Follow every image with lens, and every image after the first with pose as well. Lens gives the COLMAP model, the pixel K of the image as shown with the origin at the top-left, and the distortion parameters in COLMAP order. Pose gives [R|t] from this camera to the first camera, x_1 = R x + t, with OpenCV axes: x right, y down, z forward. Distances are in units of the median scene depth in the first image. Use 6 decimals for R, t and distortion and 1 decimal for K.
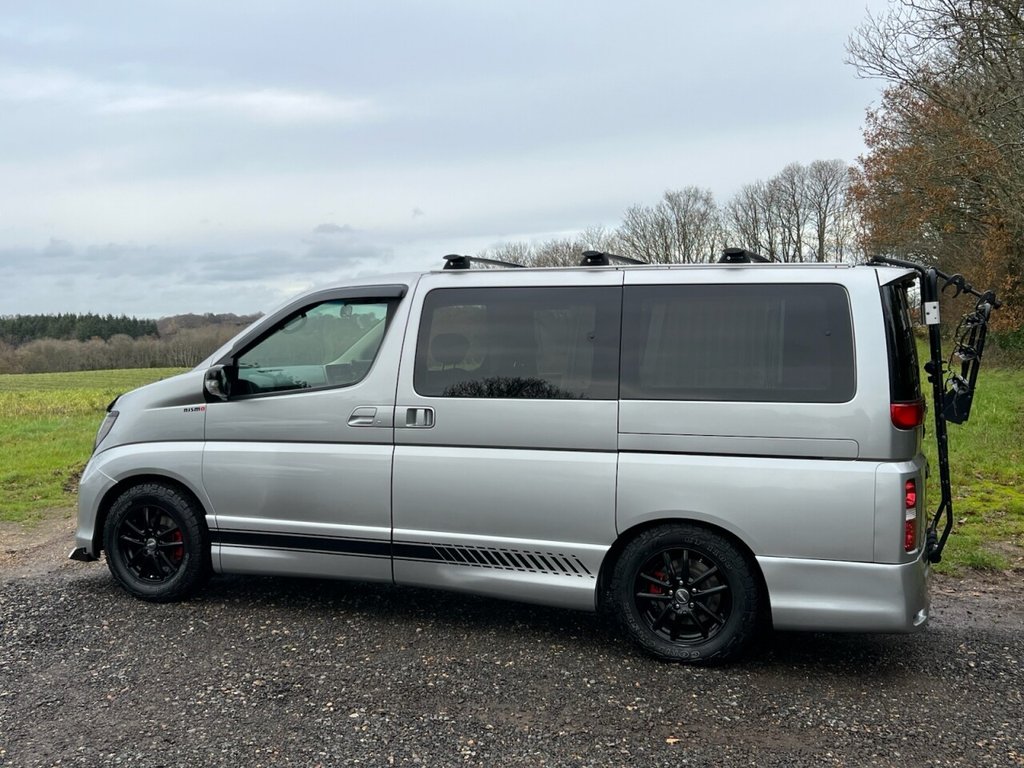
lens RADIAL K [[1038.8, 0, 505.5], [0, 1038.8, 378.5], [0, 0, 1]] dist [0.080135, -0.146696]
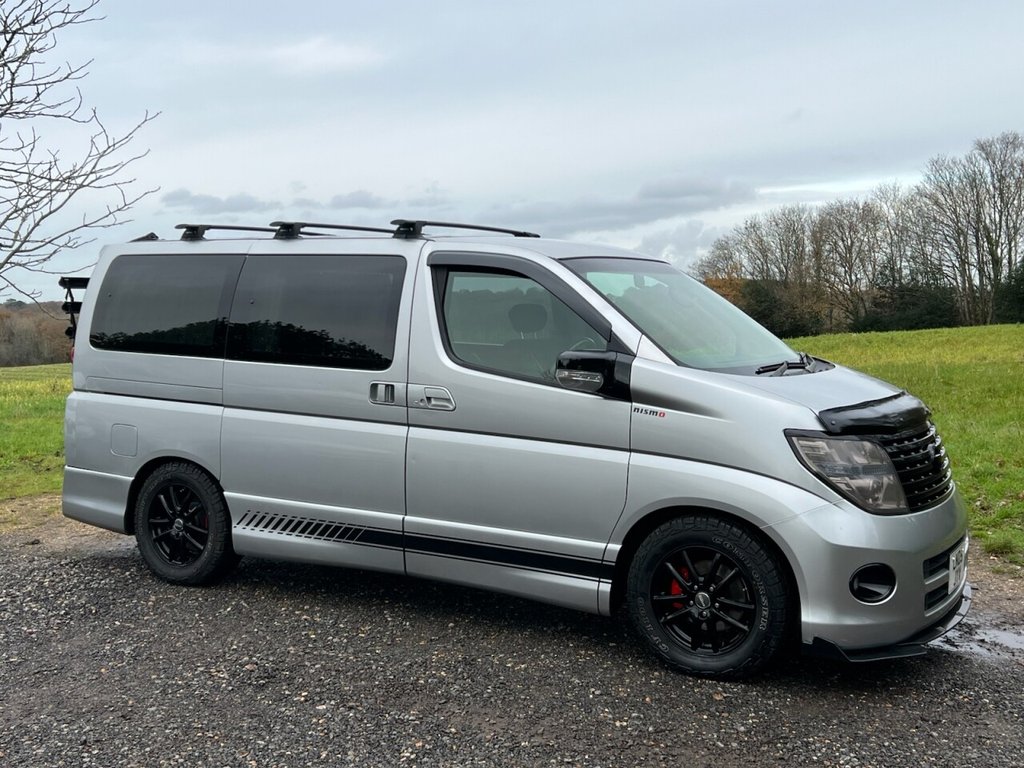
lens RADIAL K [[1148.5, 0, 512.0], [0, 1148.5, 384.0], [0, 0, 1]] dist [0.133315, -0.321476]
pose [[0.972738, 0.013694, -0.231502, 0.207893], [-0.008805, 0.999716, 0.022137, 0.004223], [0.231739, -0.019495, 0.972583, 0.021031]]
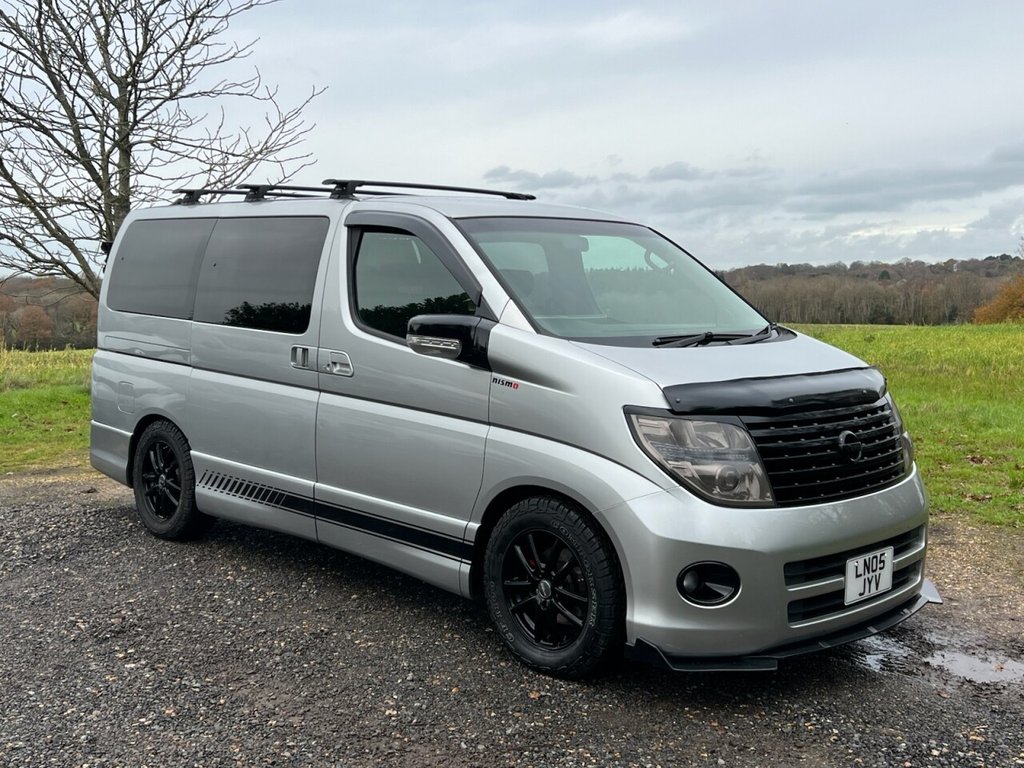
lens RADIAL K [[1150.8, 0, 509.1], [0, 1150.8, 384.1], [0, 0, 1]] dist [0.124558, -0.297513]
pose [[0.875154, 0.047735, -0.481483, 0.516872], [-0.027810, 0.998439, 0.048438, 0.005835], [0.483044, -0.029000, 0.875116, 0.200061]]
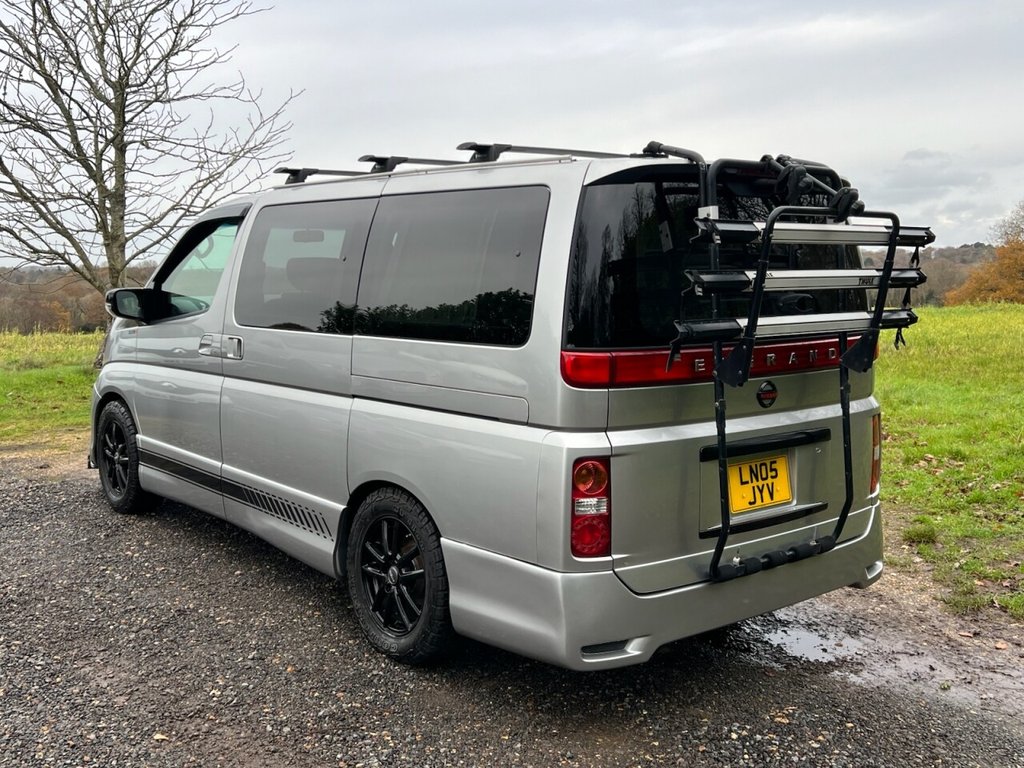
lens RADIAL K [[1045.4, 0, 509.0], [0, 1045.4, 378.4], [0, 0, 1]] dist [0.031031, -0.020901]
pose [[0.866668, 0.054950, -0.495850, 0.601458], [-0.025914, 0.997532, 0.065252, -0.002090], [0.498212, -0.043702, 0.865953, 0.316877]]
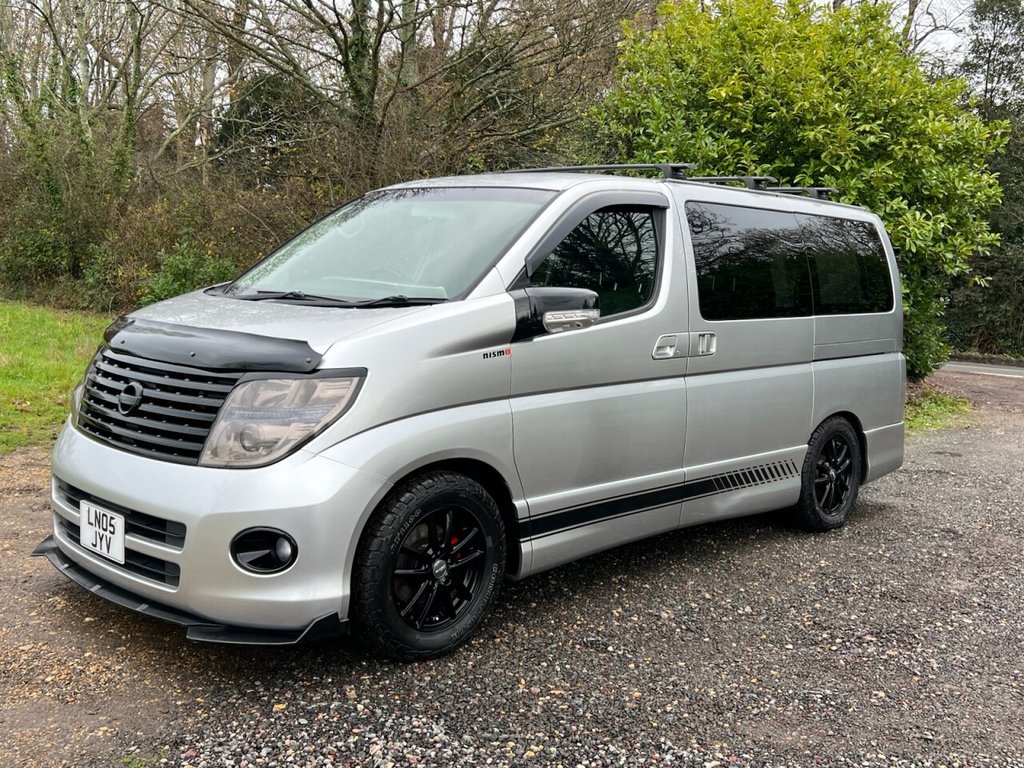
lens RADIAL K [[1037.6, 0, 519.7], [0, 1037.6, 373.6], [0, 0, 1]] dist [0.082456, -0.150230]
pose [[0.387393, -0.083394, 0.918135, -1.009882], [0.006070, 0.996110, 0.087915, -0.017927], [-0.921895, -0.028484, 0.386392, 0.807860]]
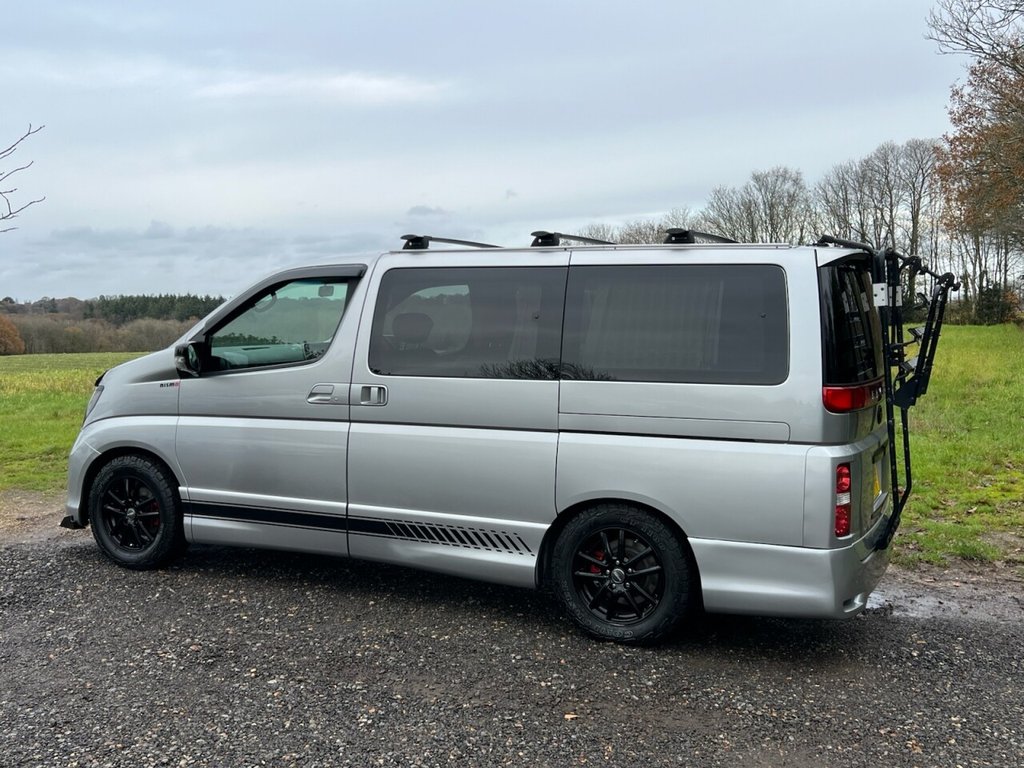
lens RADIAL K [[1038.8, 0, 505.5], [0, 1038.8, 378.5], [0, 0, 1]] dist [0.080135, -0.146696]
pose [[0.996511, 0.011953, -0.082605, 0.132028], [-0.010580, 0.999799, 0.017048, 0.002579], [0.082793, -0.016114, 0.996437, -0.003366]]
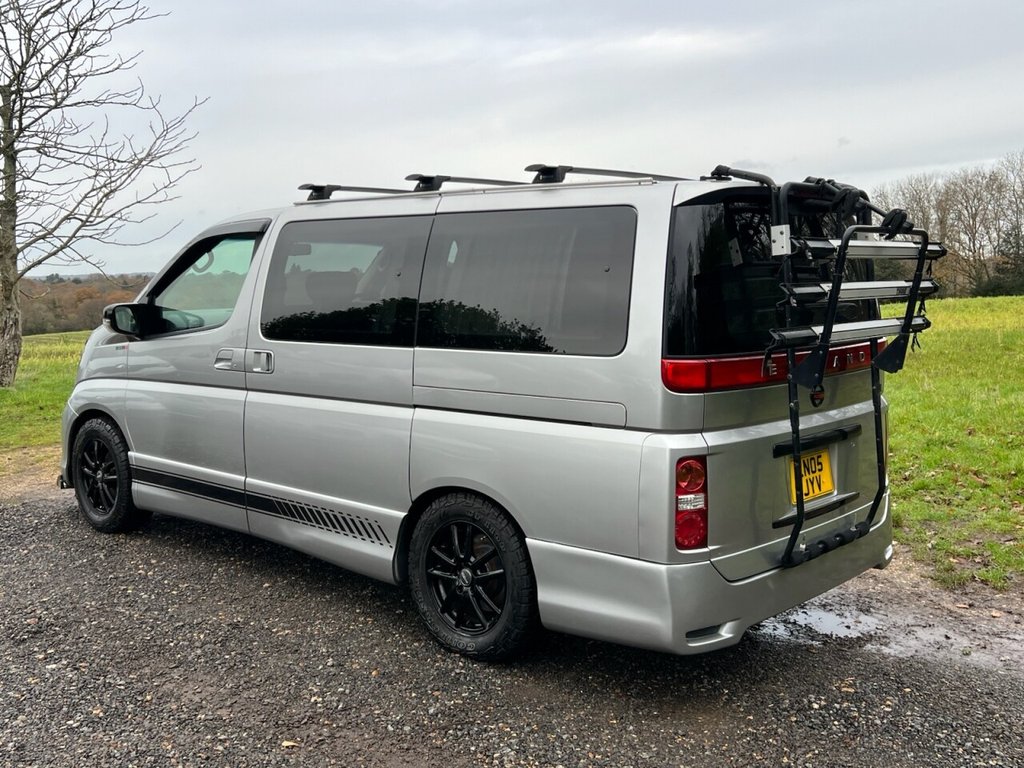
lens RADIAL K [[1042.9, 0, 508.8], [0, 1042.9, 374.9], [0, 0, 1]] dist [0.045355, -0.054044]
pose [[0.930138, 0.030757, -0.365921, 0.473788], [-0.012171, 0.998521, 0.052991, -0.002884], [0.367009, -0.044835, 0.929136, 0.210571]]
